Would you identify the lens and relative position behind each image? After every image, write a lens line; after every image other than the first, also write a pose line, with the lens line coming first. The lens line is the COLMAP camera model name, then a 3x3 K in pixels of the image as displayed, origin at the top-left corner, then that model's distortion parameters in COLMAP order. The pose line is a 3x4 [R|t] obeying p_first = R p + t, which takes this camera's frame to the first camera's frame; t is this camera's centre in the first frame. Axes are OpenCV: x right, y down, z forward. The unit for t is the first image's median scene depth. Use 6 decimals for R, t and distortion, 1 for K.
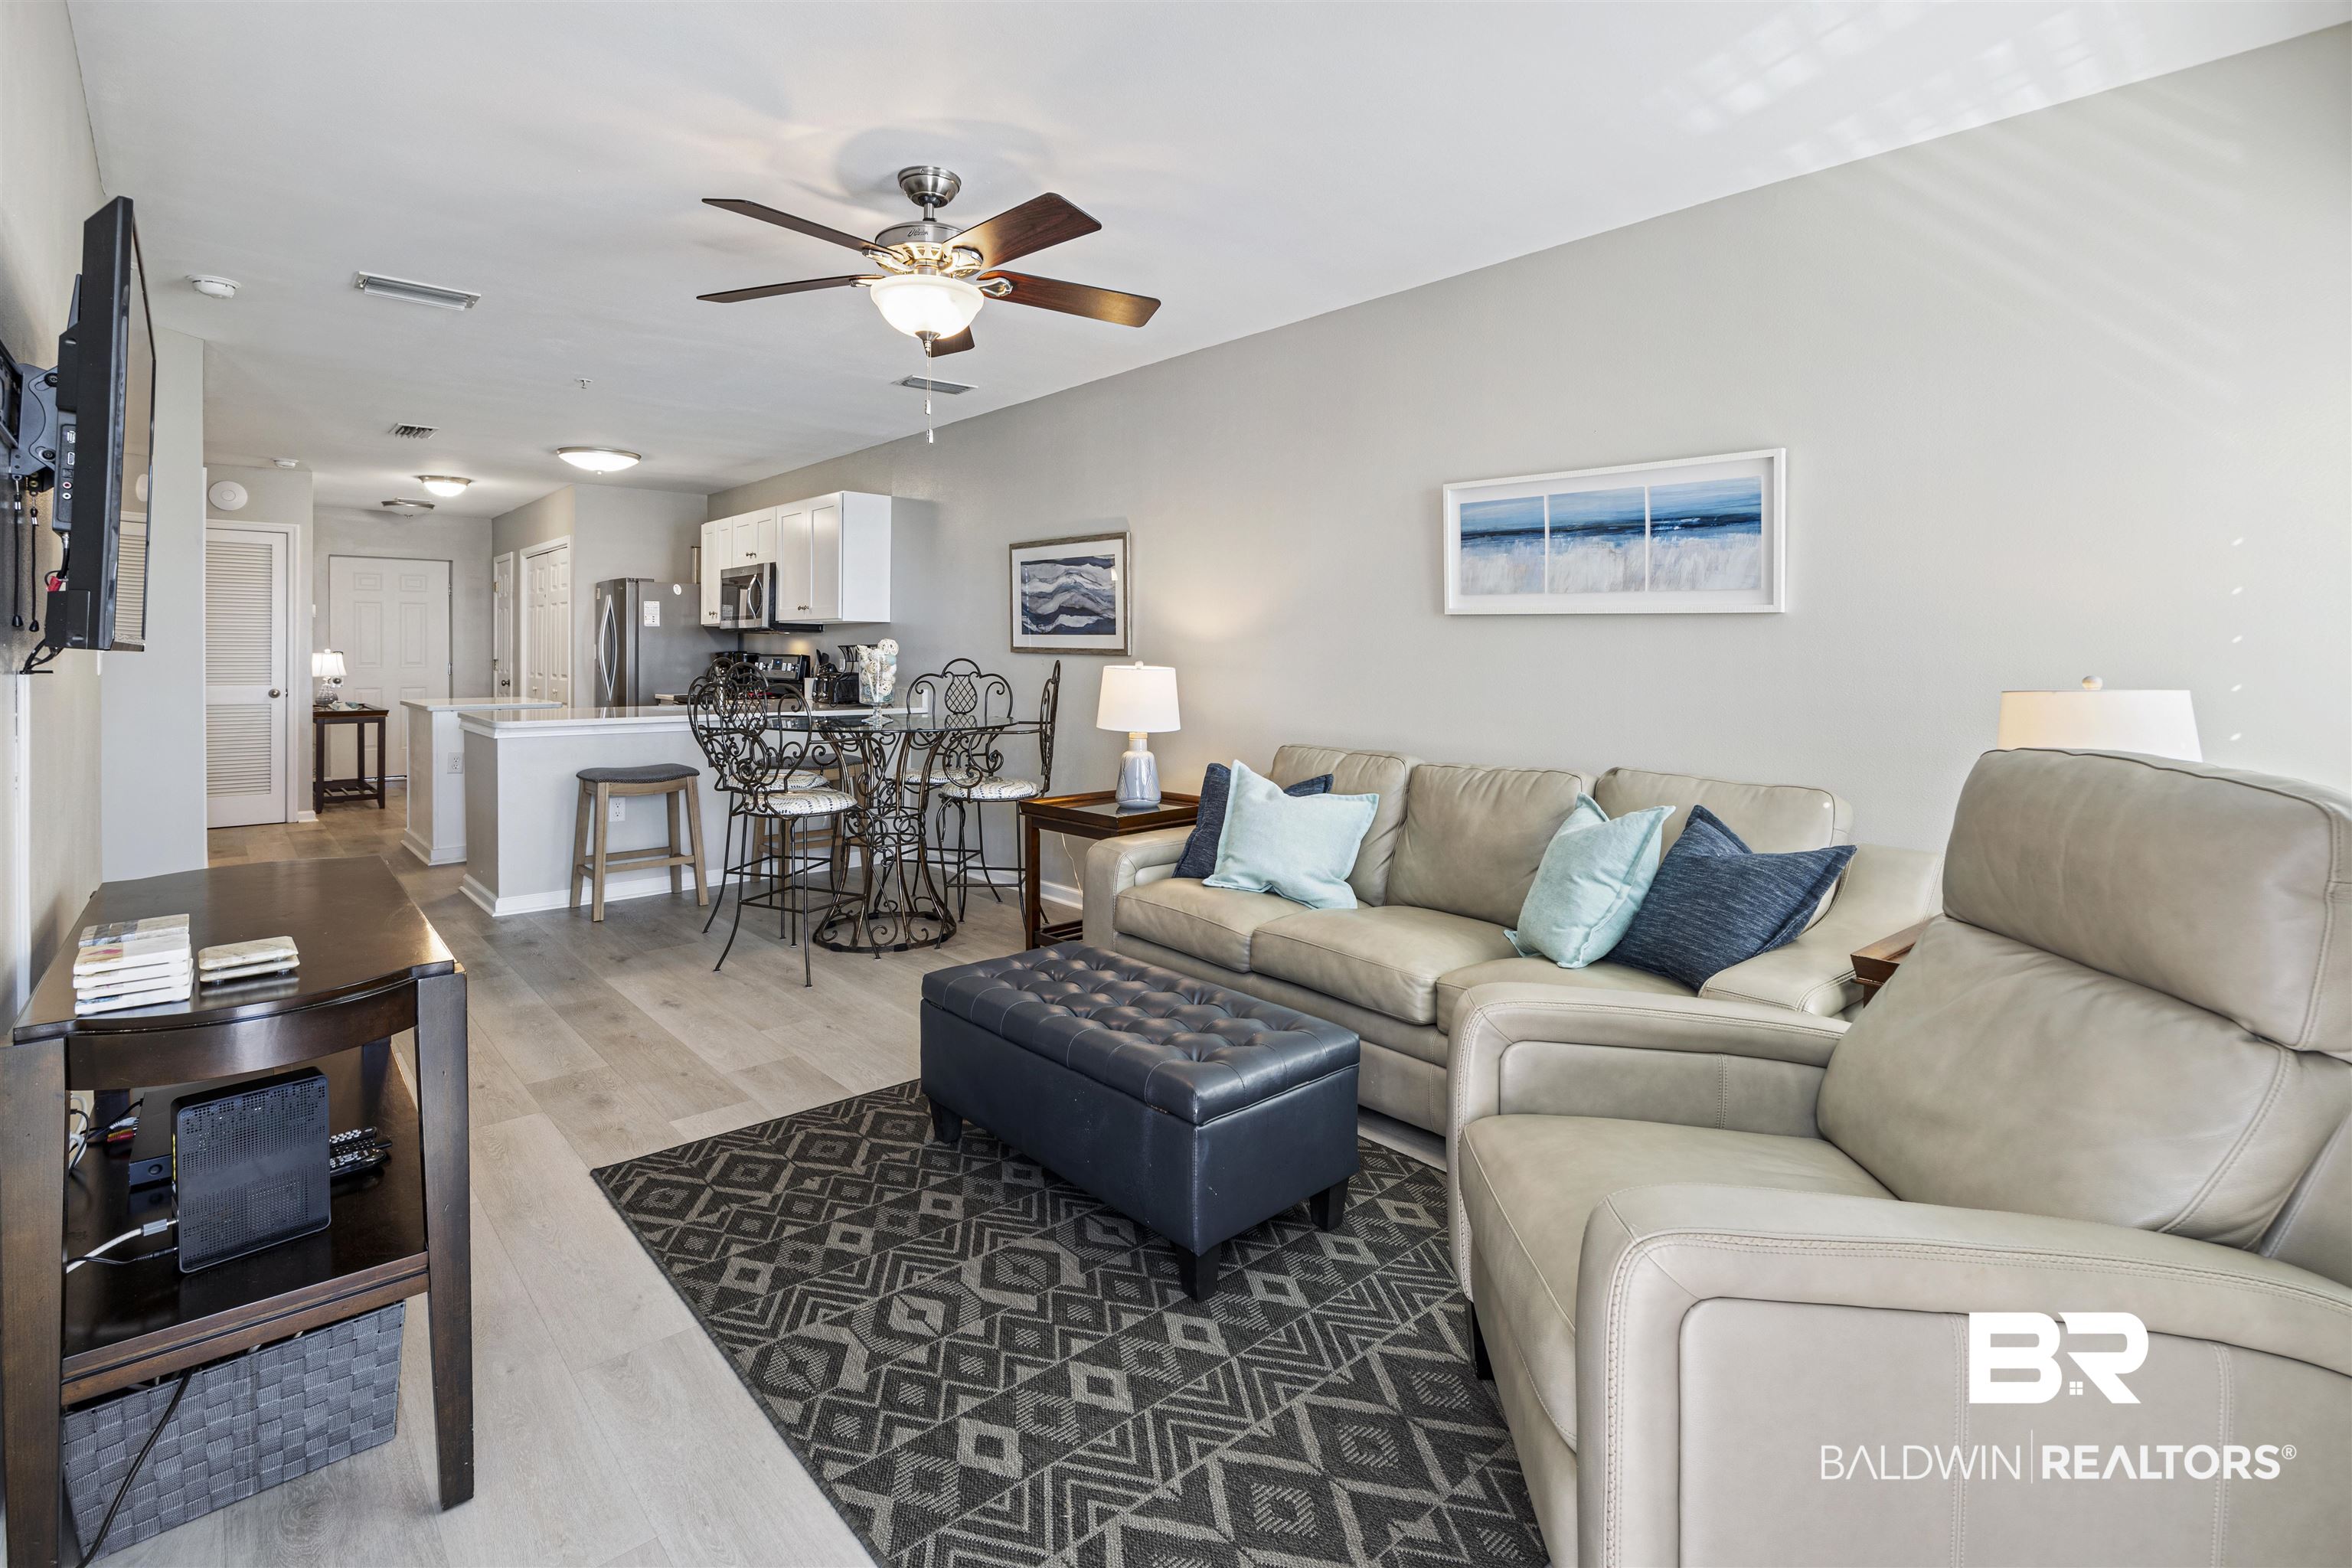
lens RADIAL K [[1064.7, 0, 1151.4], [0, 1064.7, 669.5], [0, 0, 1]] dist [-0.013481, 0.002298]
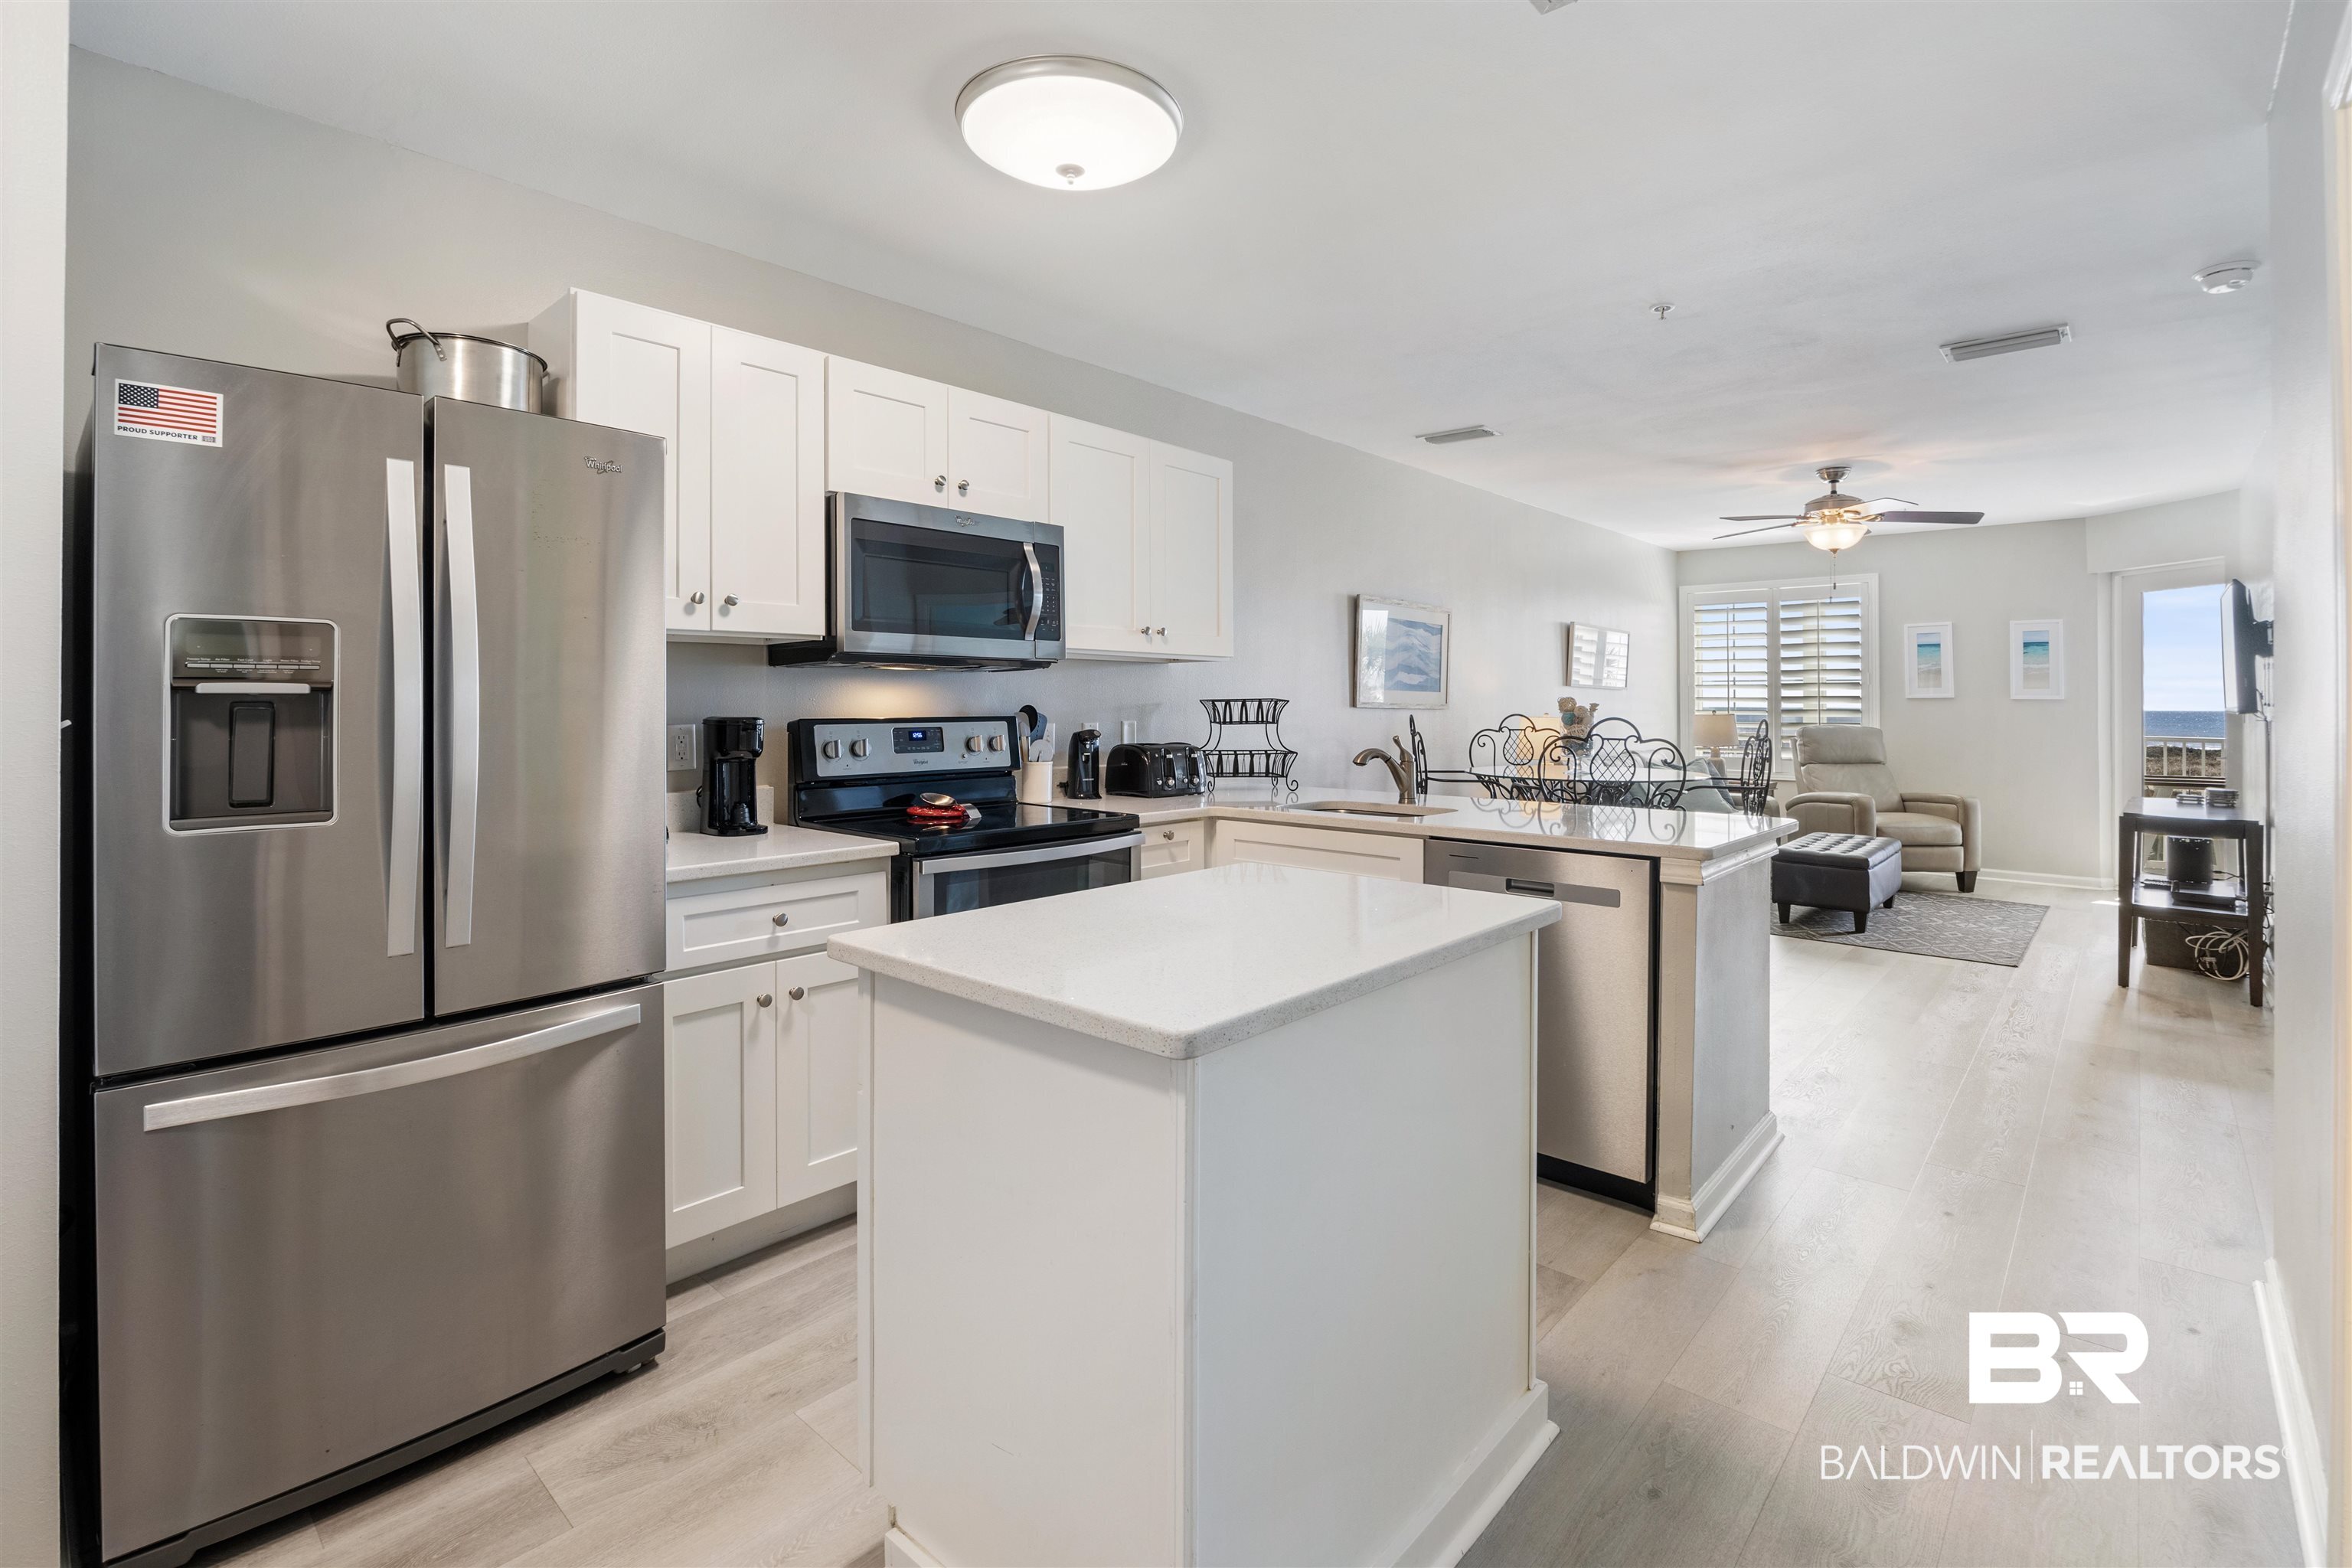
lens RADIAL K [[1064.7, 0, 1197.7], [0, 1064.7, 691.9], [0, 0, 1]] dist [-0.013481, 0.002298]
pose [[-0.104015, -0.002606, 0.994572, -2.454792], [0.006335, 0.999975, 0.003283, -0.077042], [-0.994556, 0.006642, -0.103996, 2.852425]]
